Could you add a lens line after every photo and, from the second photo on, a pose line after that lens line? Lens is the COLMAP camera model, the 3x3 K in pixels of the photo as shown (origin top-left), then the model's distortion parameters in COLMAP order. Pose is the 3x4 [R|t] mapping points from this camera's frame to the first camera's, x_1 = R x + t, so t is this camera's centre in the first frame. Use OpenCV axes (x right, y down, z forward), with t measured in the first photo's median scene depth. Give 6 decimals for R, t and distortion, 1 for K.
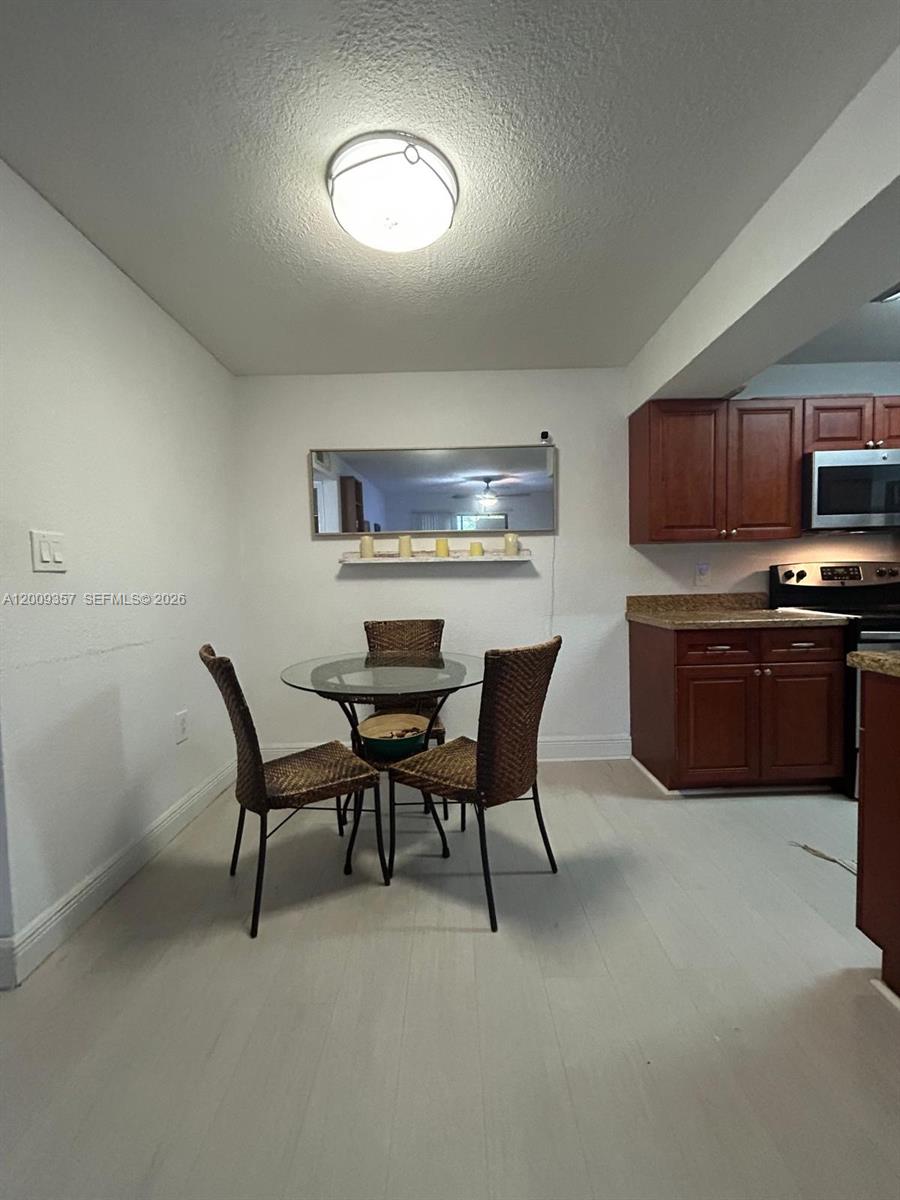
lens RADIAL K [[483.8, 0, 454.7], [0, 483.8, 597.0], [0, 0, 1]] dist [0.002219, 0.000383]
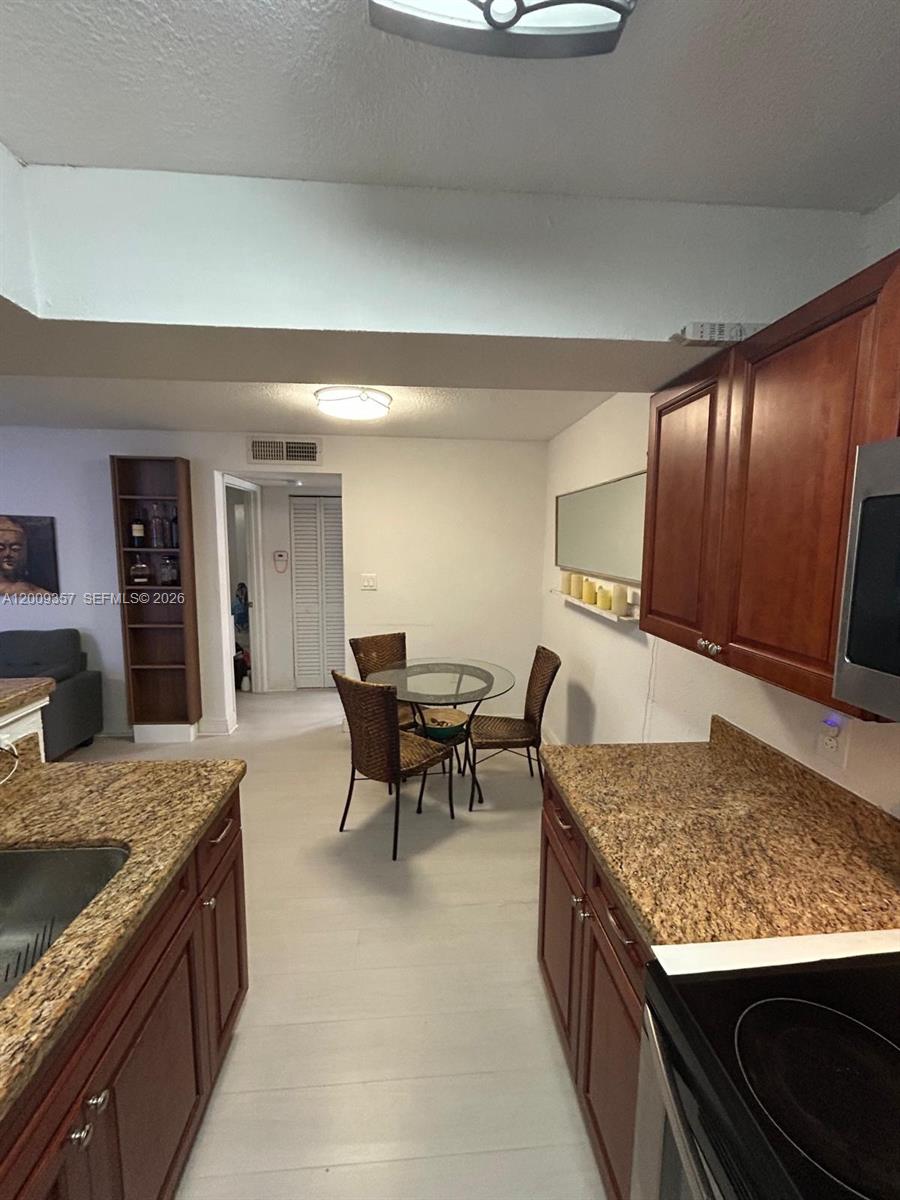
lens RADIAL K [[483.8, 0, 454.7], [0, 483.8, 597.0], [0, 0, 1]] dist [0.002219, 0.000383]
pose [[0.086398, 0.152014, -0.984595, 0.993183], [-0.062132, 0.987189, 0.146962, -0.232300], [0.994321, 0.048477, 0.094736, 0.714298]]
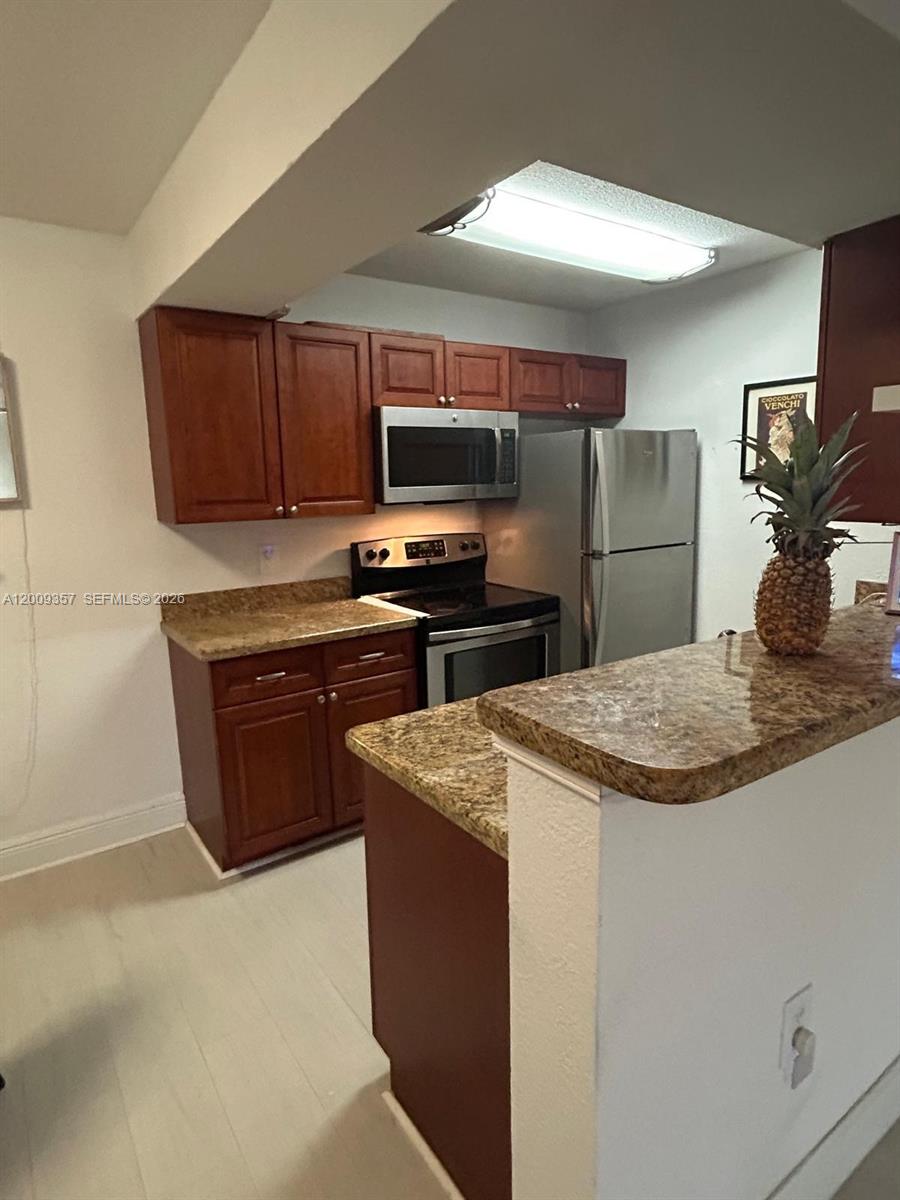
lens RADIAL K [[683.0, 0, 451.7], [0, 683.0, 605.5], [0, 0, 1]] dist [-0.006233, -0.001313]
pose [[0.817975, -0.094646, 0.567414, 0.170006], [0.026295, 0.991493, 0.127477, -0.113511], [-0.574652, -0.089352, 0.813505, 0.003473]]
